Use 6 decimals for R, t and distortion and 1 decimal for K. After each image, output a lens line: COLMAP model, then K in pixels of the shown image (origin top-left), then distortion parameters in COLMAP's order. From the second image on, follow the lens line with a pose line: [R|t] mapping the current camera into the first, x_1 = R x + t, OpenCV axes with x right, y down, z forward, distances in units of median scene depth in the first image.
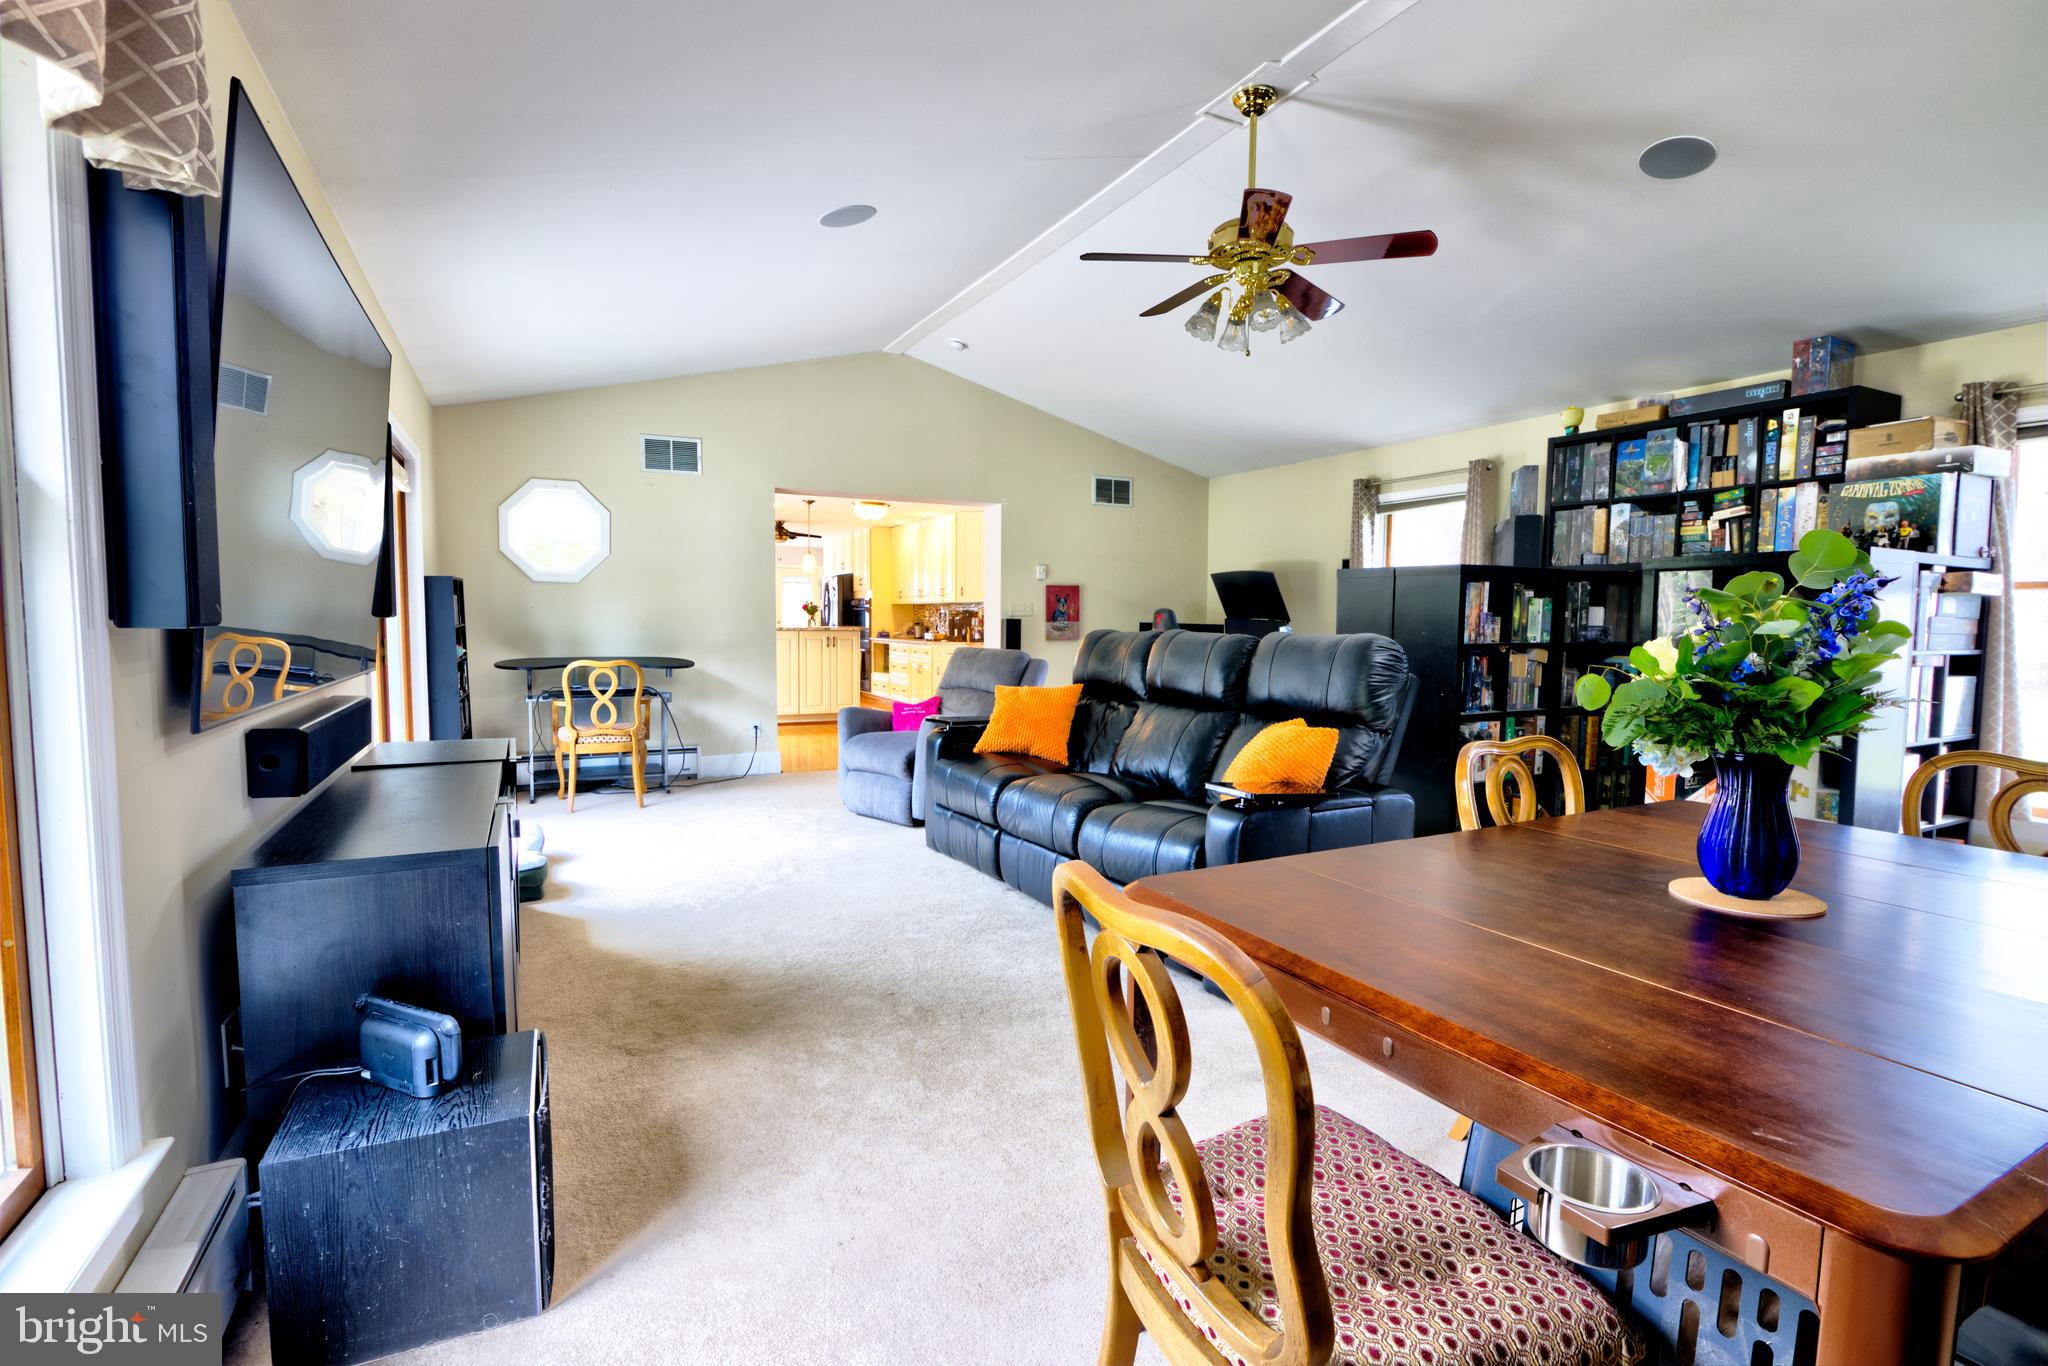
lens RADIAL K [[947.4, 0, 1033.2], [0, 947.4, 686.5], [0, 0, 1]] dist [-0.022046, 0.002973]
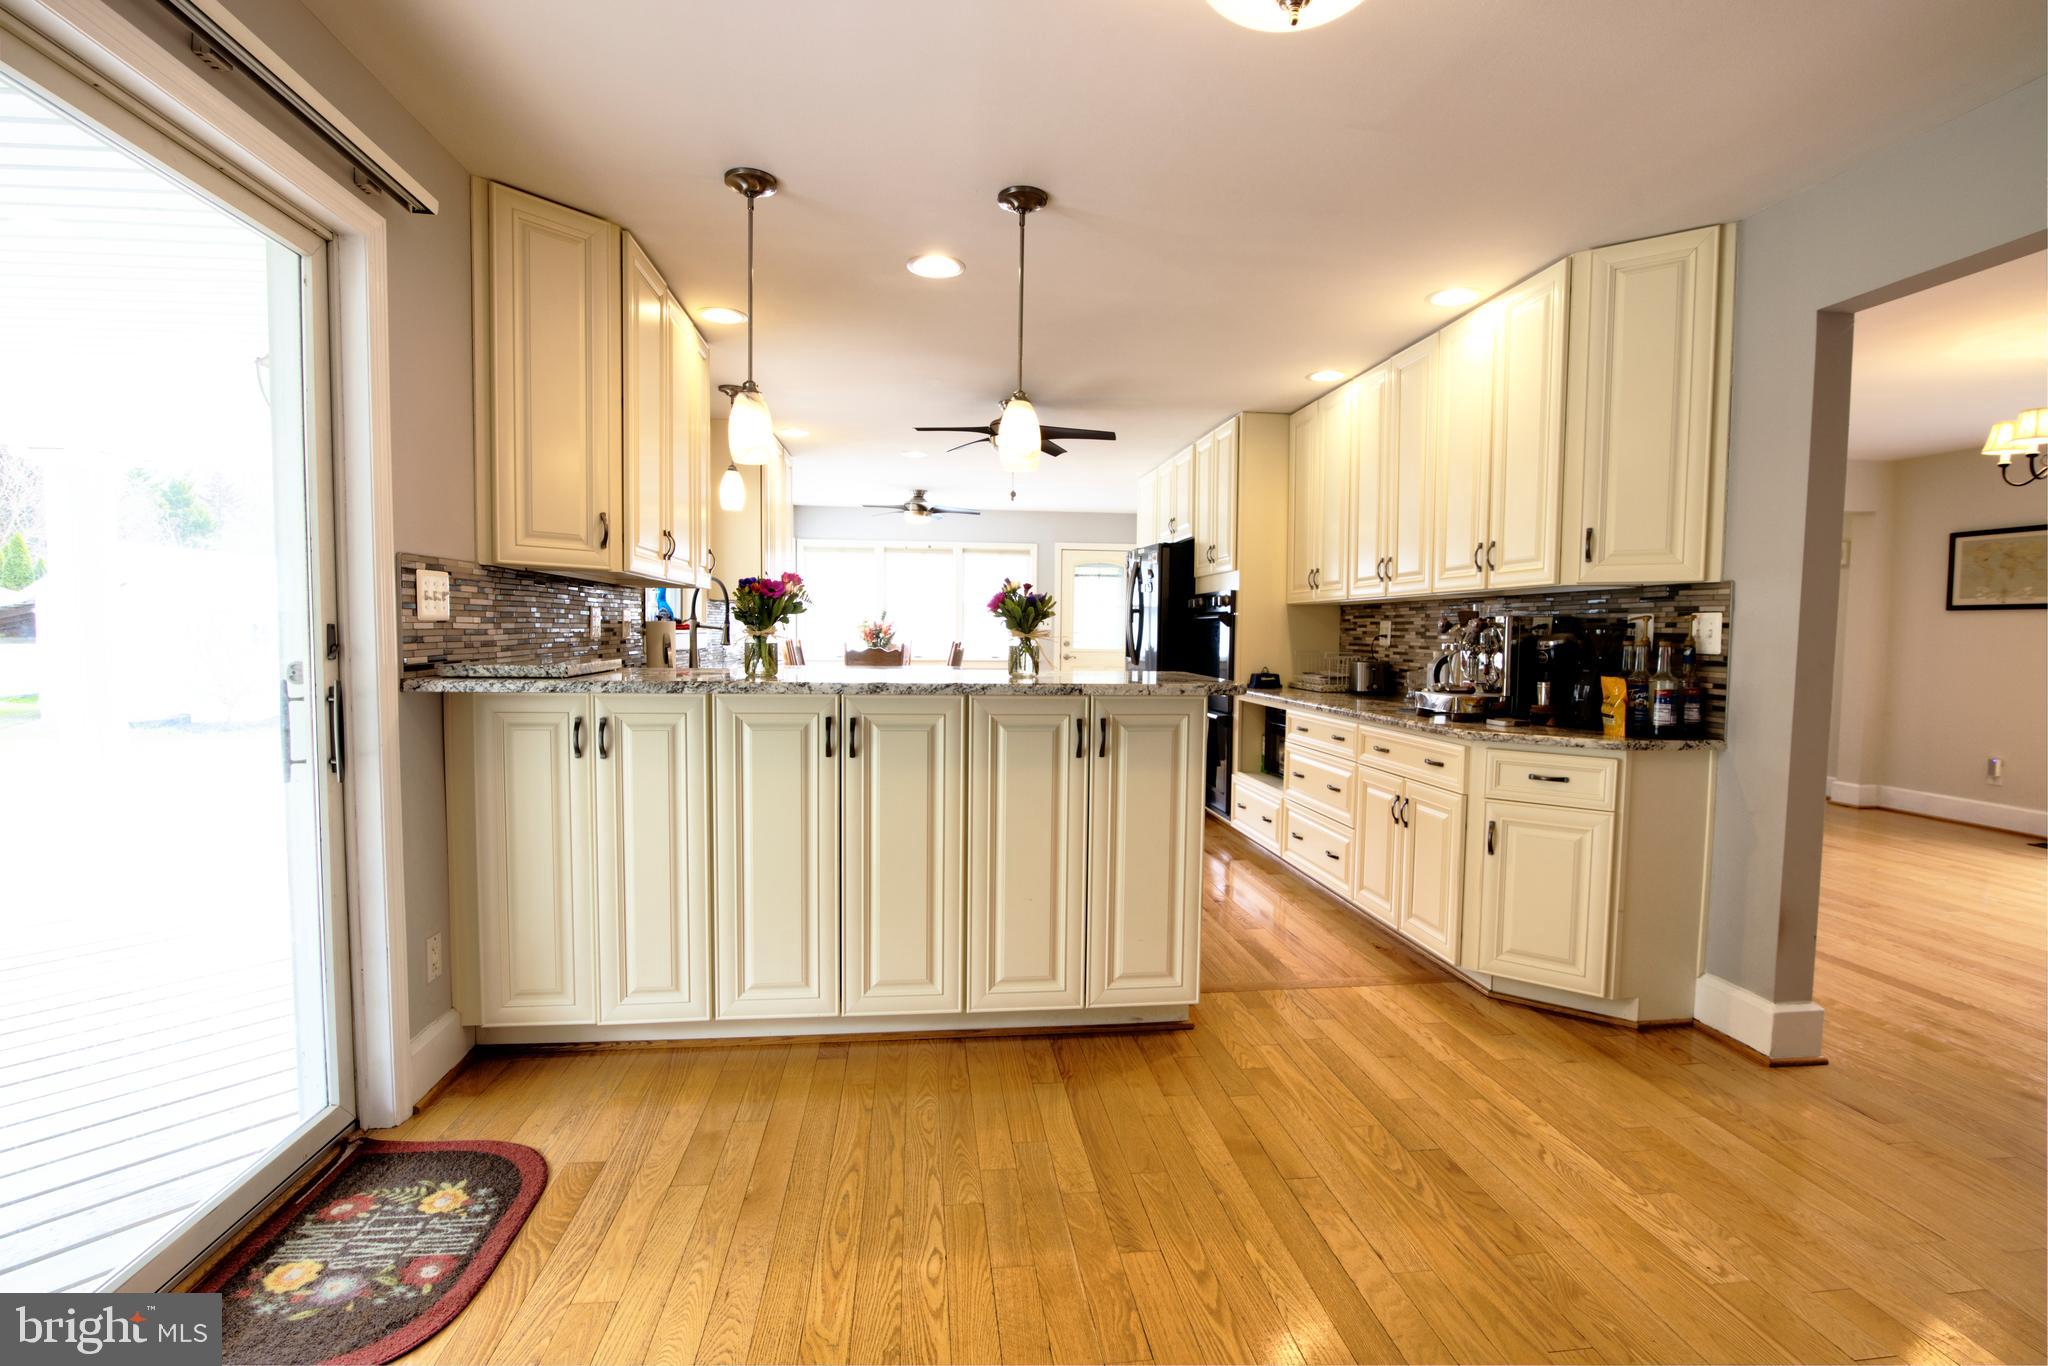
lens RADIAL K [[947.4, 0, 1014.3], [0, 947.4, 683.2], [0, 0, 1]] dist [-0.022046, 0.002973]
pose [[0.931417, 0.019130, -0.363450, -0.119681], [-0.026716, 0.999517, -0.015857, -0.047863], [0.362971, 0.024480, 0.931479, 0.629991]]
